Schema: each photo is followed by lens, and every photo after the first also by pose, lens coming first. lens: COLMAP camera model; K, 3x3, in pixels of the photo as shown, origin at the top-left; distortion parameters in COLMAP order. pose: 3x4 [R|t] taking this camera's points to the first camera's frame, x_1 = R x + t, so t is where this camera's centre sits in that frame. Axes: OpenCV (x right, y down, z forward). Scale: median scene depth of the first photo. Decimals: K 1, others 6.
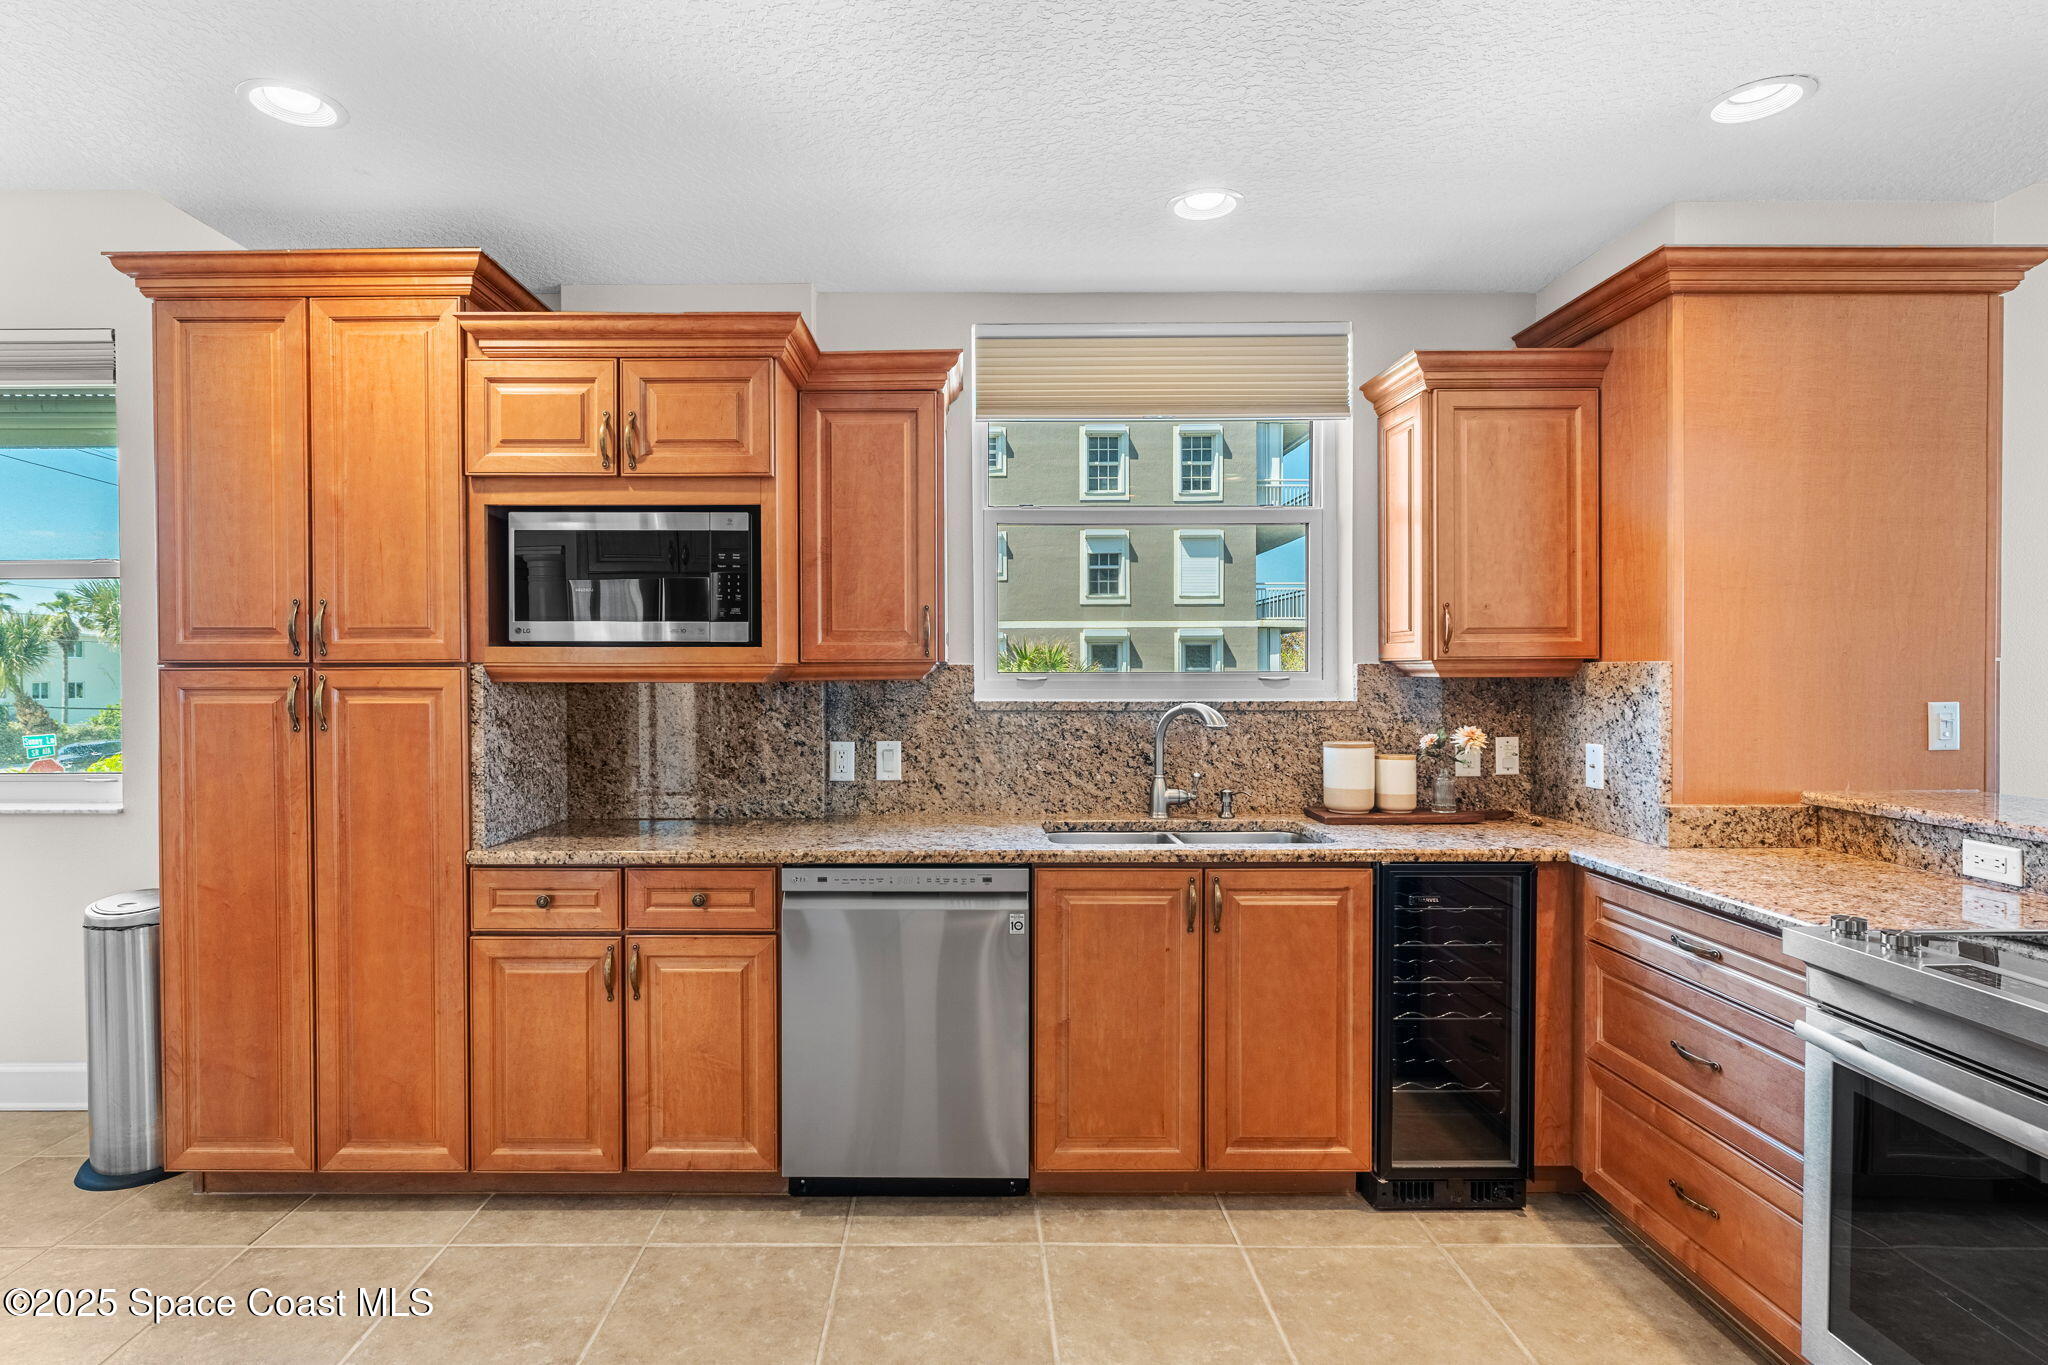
lens RADIAL K [[1061.9, 0, 1019.1], [0, 1061.9, 683.1], [0, 0, 1]] dist [0.001194, -0.001481]
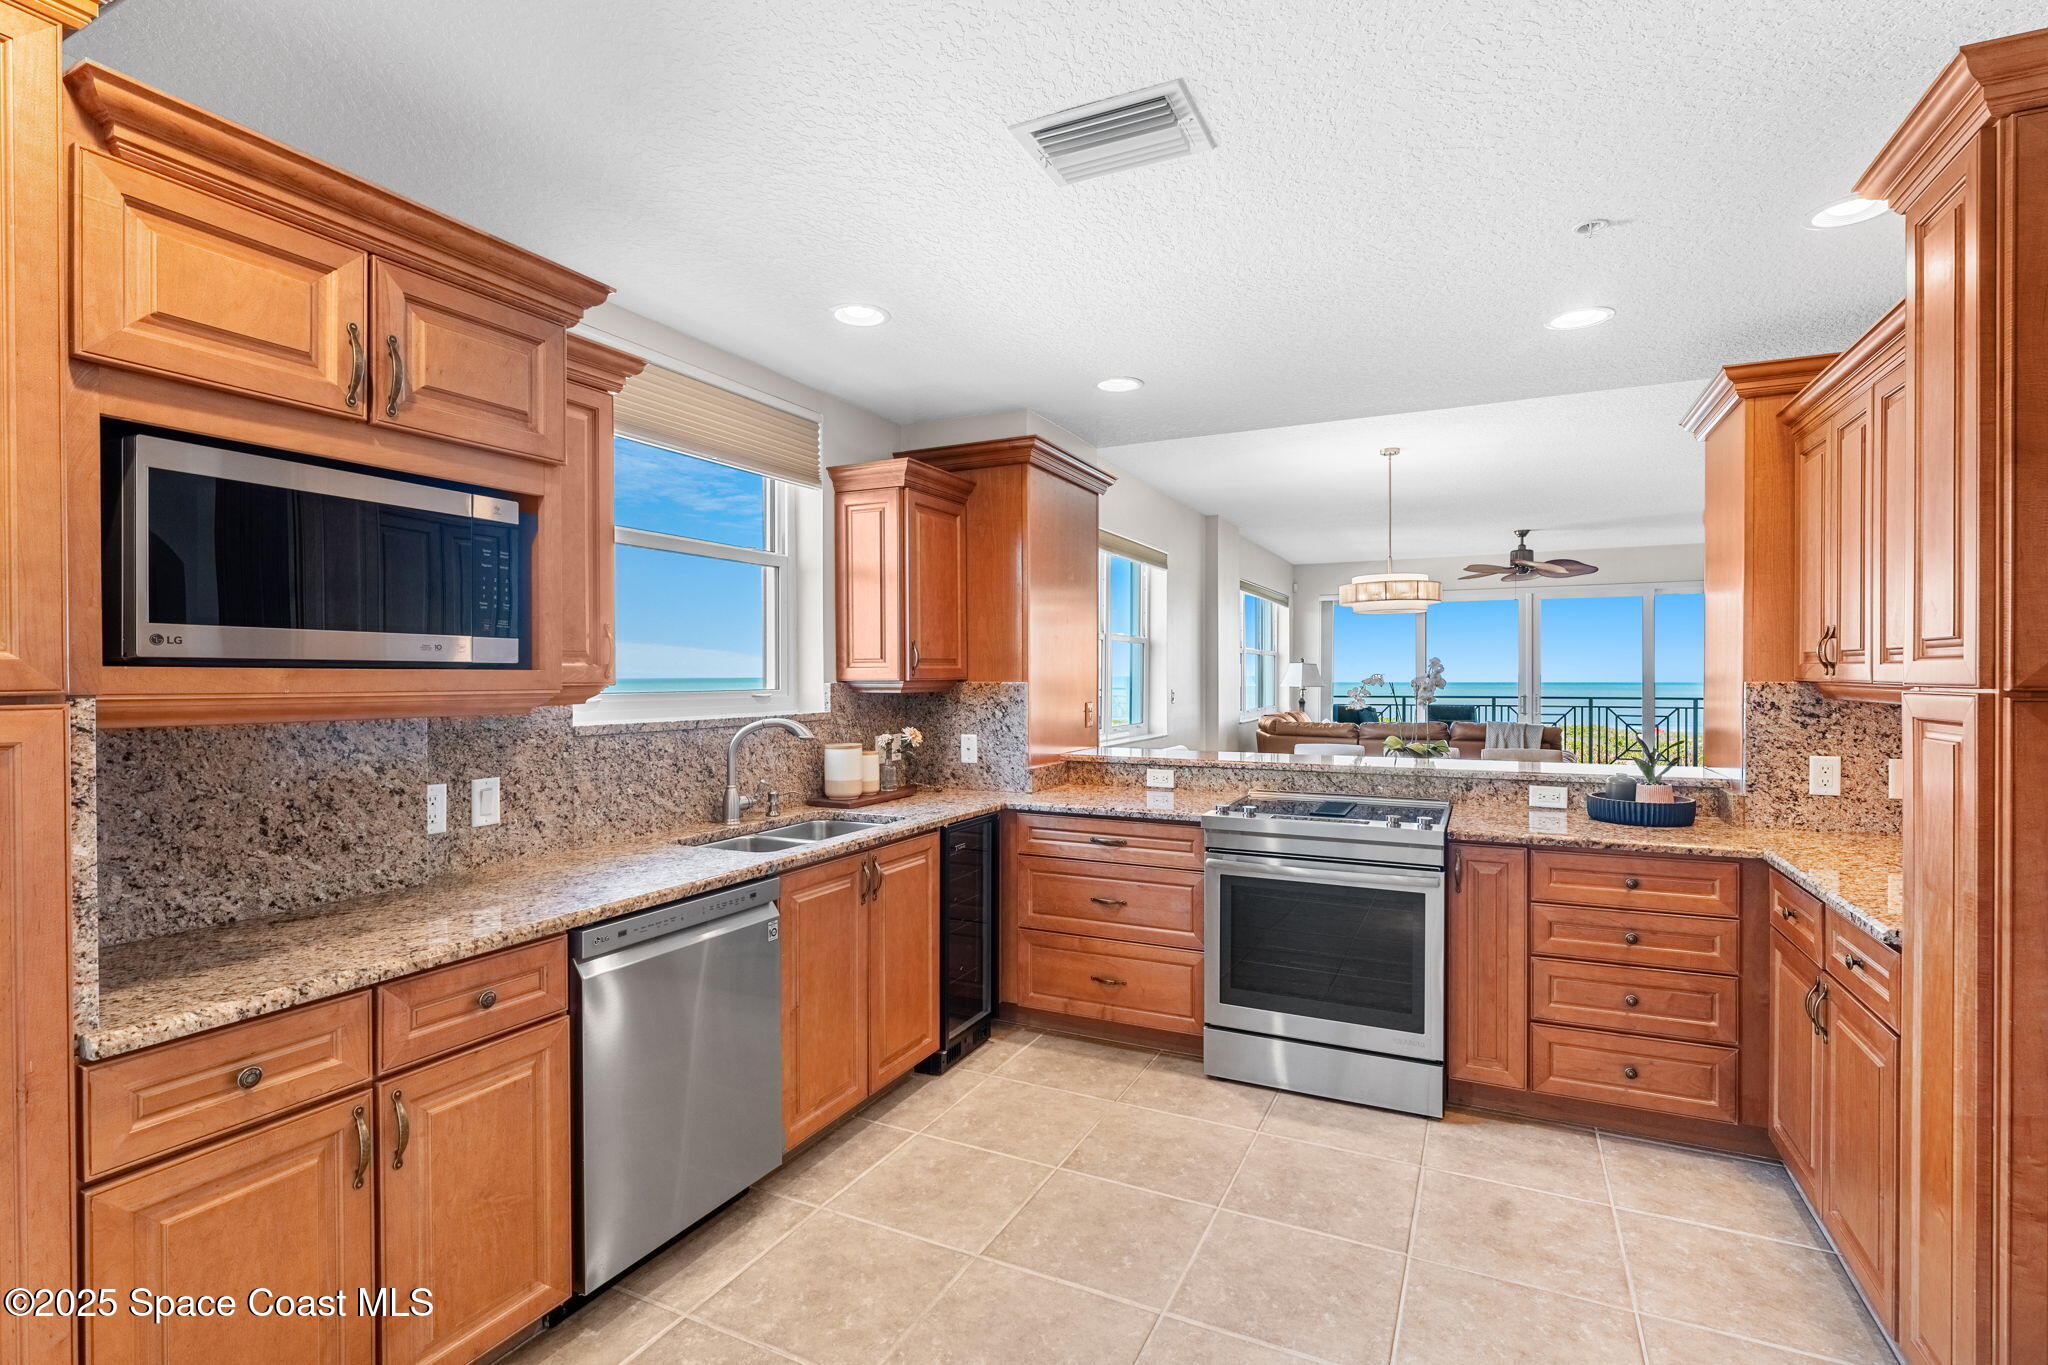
lens RADIAL K [[959.3, 0, 1026.2], [0, 959.3, 681.5], [0, 0, 1]] dist [0.001178, -0.000311]
pose [[0.437191, -0.004700, 0.899356, -0.738342], [0.011734, 0.999931, -0.000479, -0.020038], [-0.899292, 0.010763, 0.437216, 0.336423]]
